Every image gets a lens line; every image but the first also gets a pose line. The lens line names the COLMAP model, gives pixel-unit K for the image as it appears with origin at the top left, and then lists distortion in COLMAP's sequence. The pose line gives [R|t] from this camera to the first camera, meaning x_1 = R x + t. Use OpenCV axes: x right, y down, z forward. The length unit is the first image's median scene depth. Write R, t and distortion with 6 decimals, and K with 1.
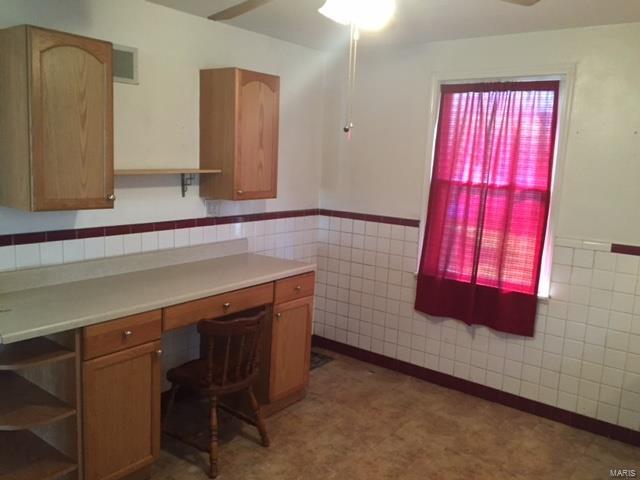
lens RADIAL K [[546.4, 0, 317.0], [0, 546.4, 239.7], [0, 0, 1]] dist [0.054301, -0.058622]
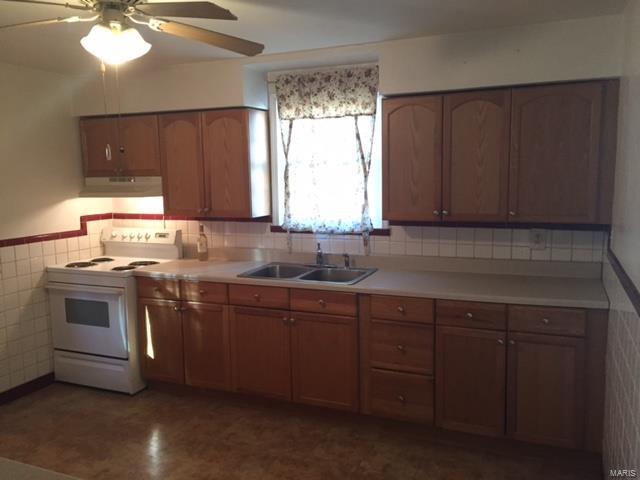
lens RADIAL K [[546.4, 0, 321.0], [0, 546.4, 240.3], [0, 0, 1]] dist [0.054301, -0.058622]
pose [[-0.255408, -0.155097, 0.954312, -0.668329], [0.158405, 0.966998, 0.199554, -0.102571], [-0.953769, 0.202136, -0.222411, 0.504153]]
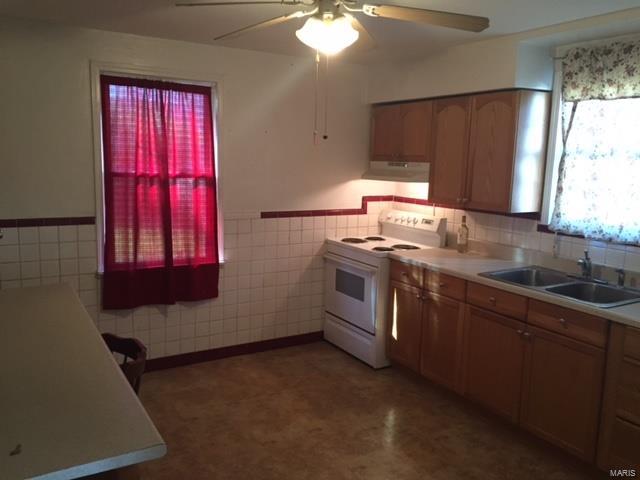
lens RADIAL K [[546.4, 0, 317.7], [0, 546.4, 241.4], [0, 0, 1]] dist [0.054301, -0.058622]
pose [[0.367213, -0.174914, 0.913542, -0.618122], [0.135628, 0.981731, 0.133453, -0.077296], [-0.920195, 0.074896, 0.384228, 0.319515]]
